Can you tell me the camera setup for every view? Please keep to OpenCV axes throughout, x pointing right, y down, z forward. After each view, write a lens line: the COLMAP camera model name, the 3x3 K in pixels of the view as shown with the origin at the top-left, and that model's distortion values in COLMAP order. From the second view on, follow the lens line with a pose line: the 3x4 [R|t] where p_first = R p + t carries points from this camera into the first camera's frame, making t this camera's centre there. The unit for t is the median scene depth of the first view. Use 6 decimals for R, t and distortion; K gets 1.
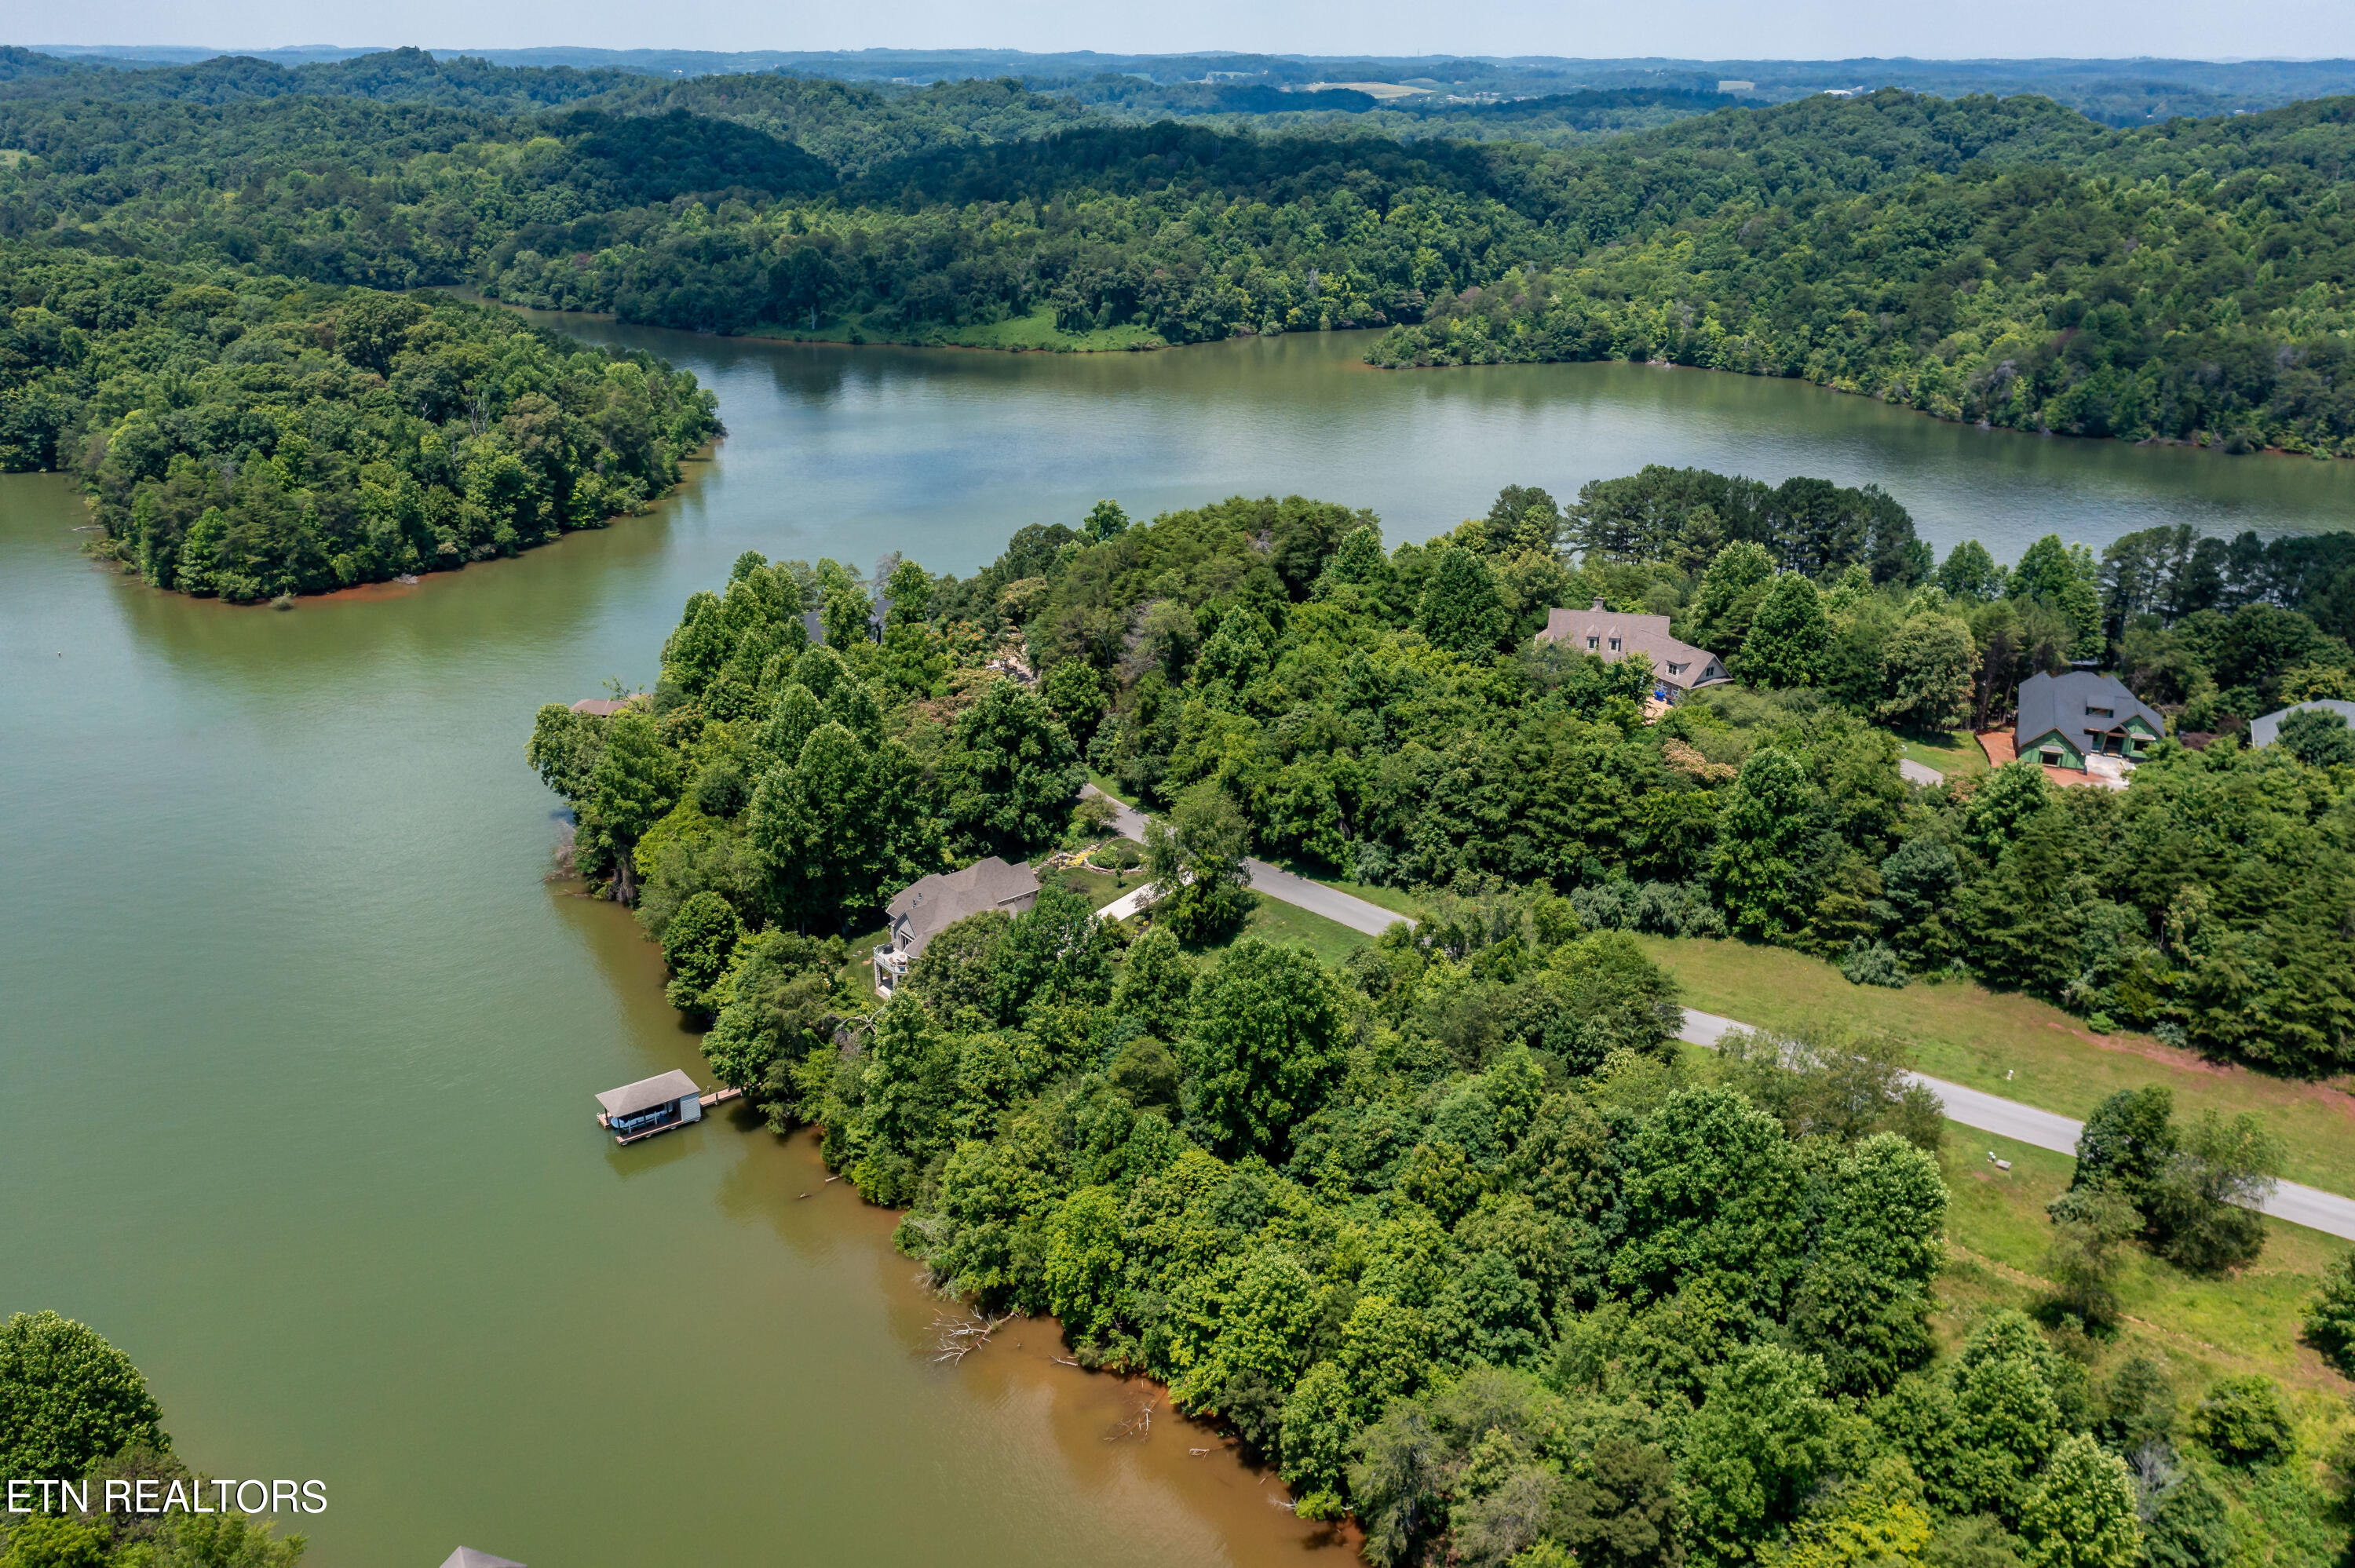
lens RADIAL K [[1861.4, 0, 1177.5], [0, 1861.4, 784.0], [0, 0, 1]] dist [-0.000092, 0.001885]
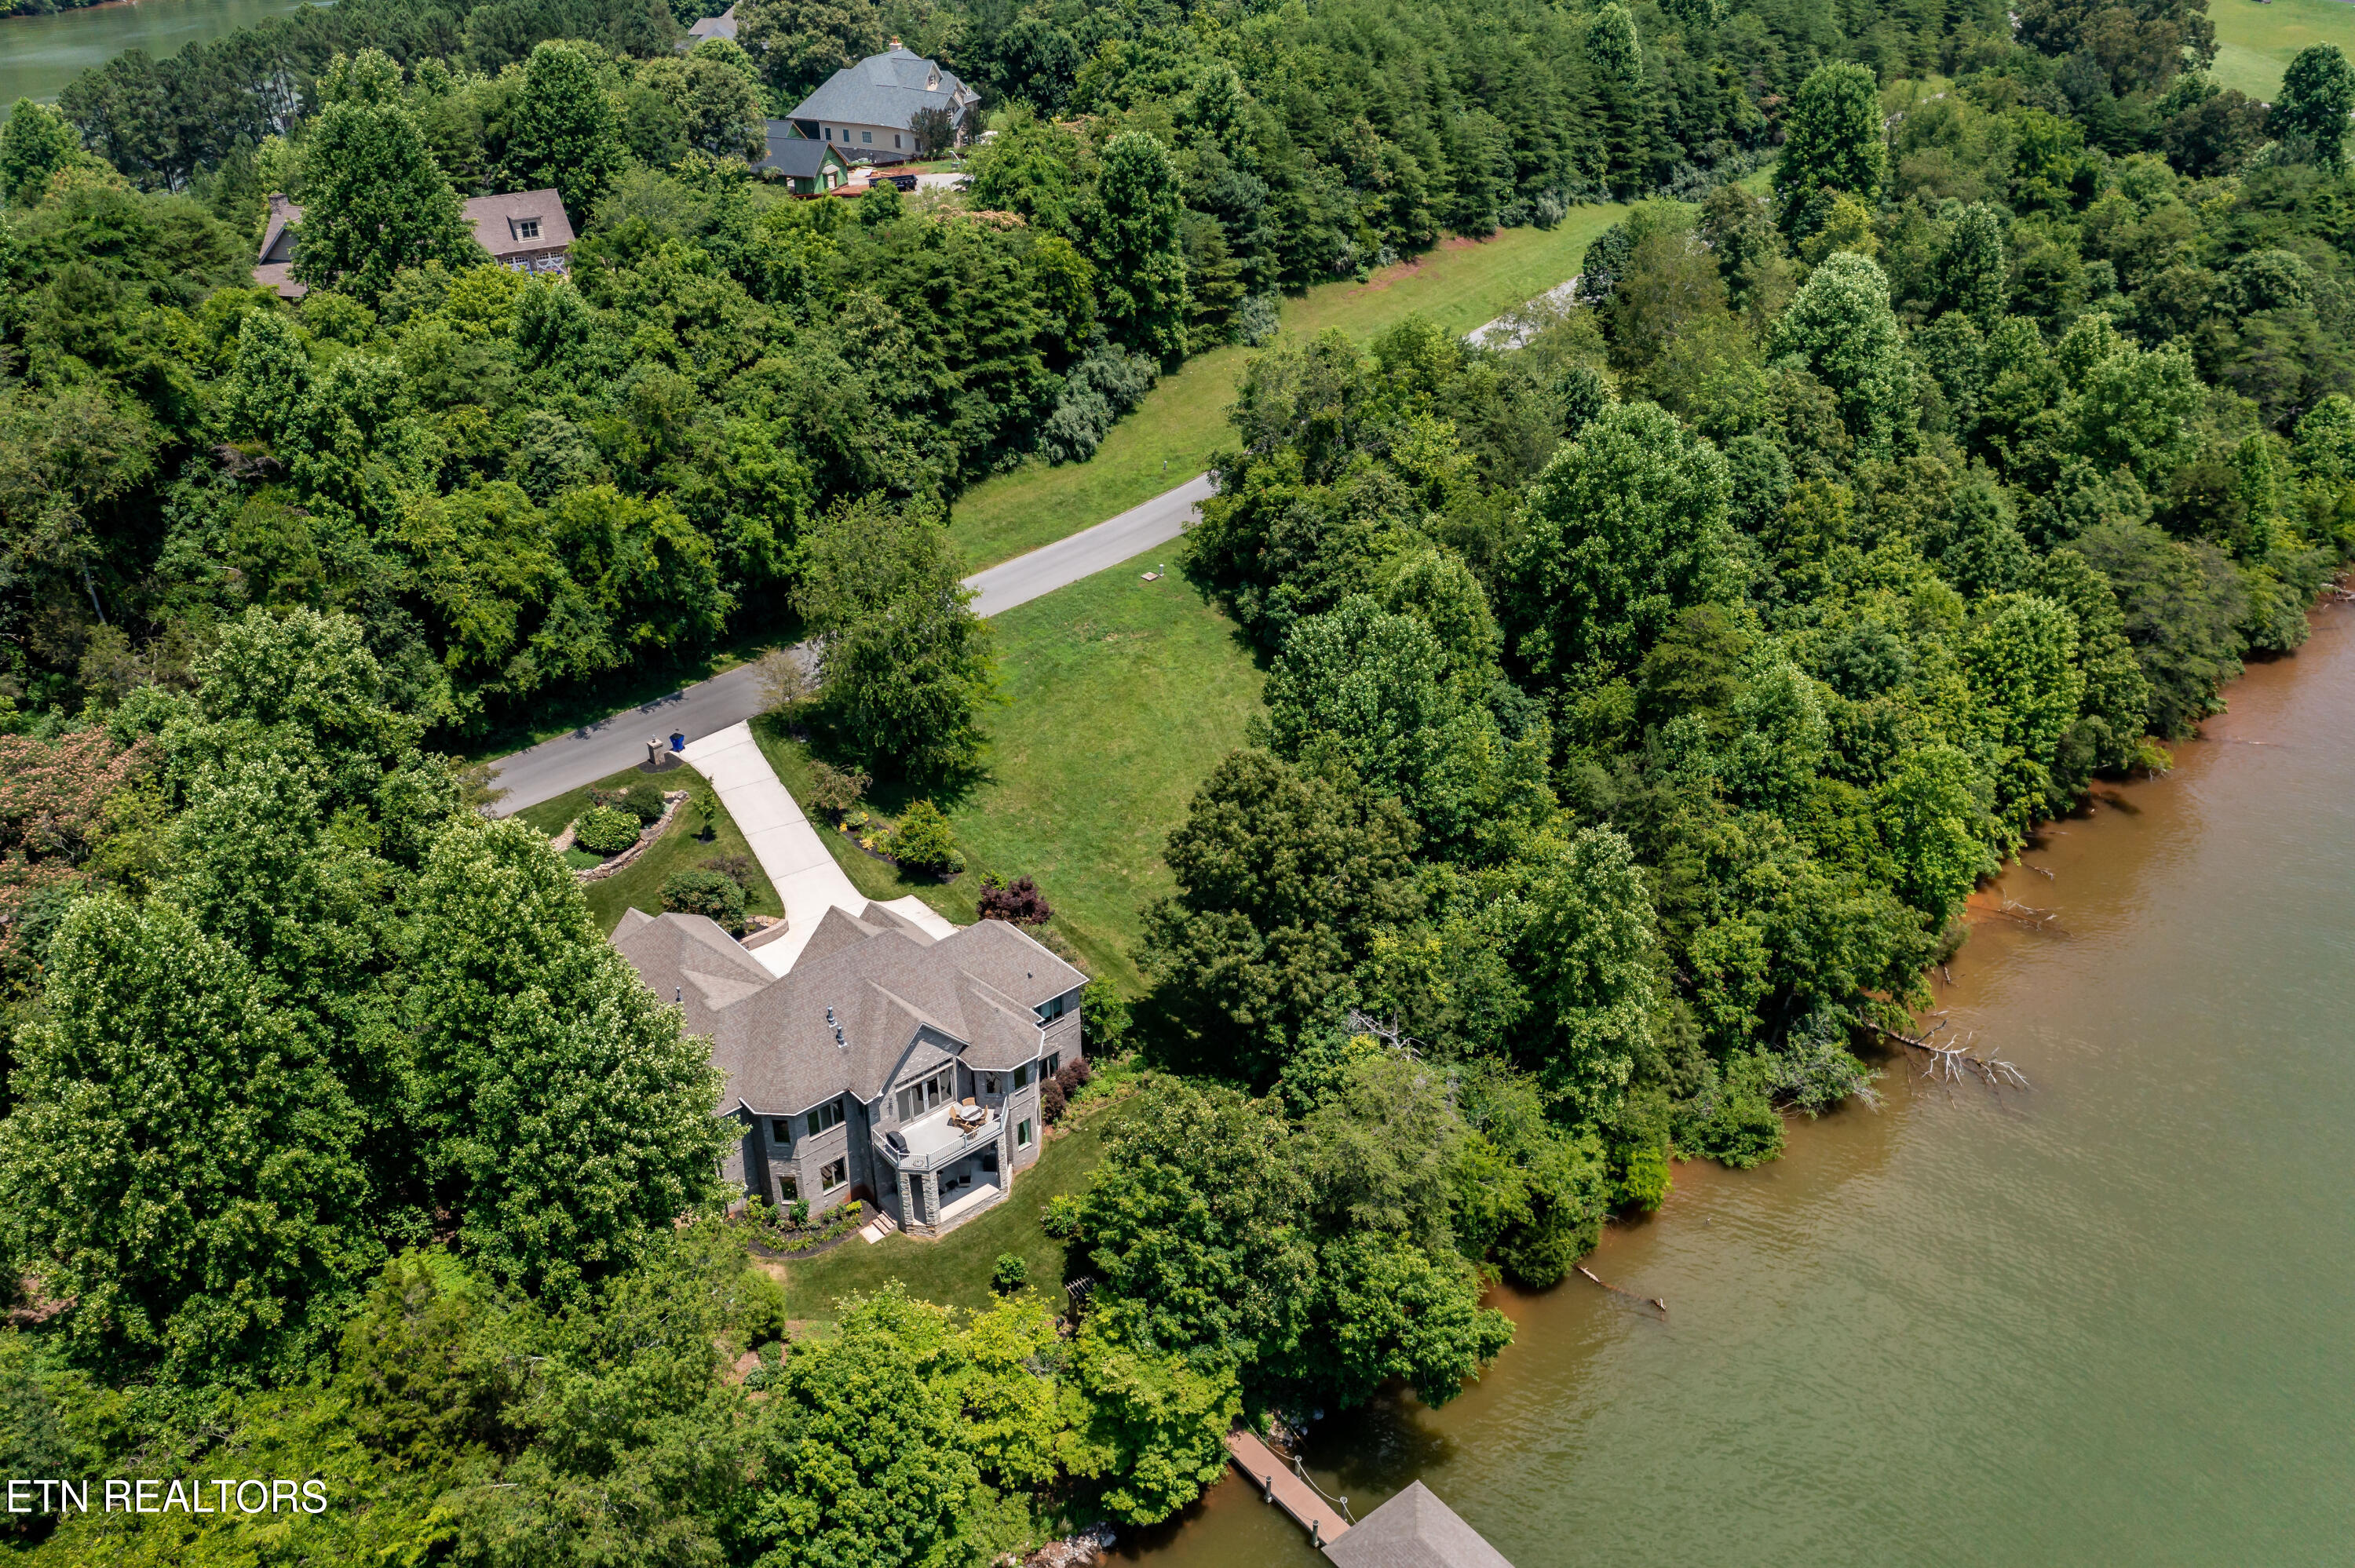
lens RADIAL K [[1875.2, 0, 1173.4], [0, 1875.2, 782.2], [0, 0, 1]] dist [0.003666, 0.005650]
pose [[-0.036088, -0.492481, 0.869574, -0.471149], [0.367593, 0.802596, 0.469803, -0.148470], [-0.929286, 0.336604, 0.152069, 0.831901]]
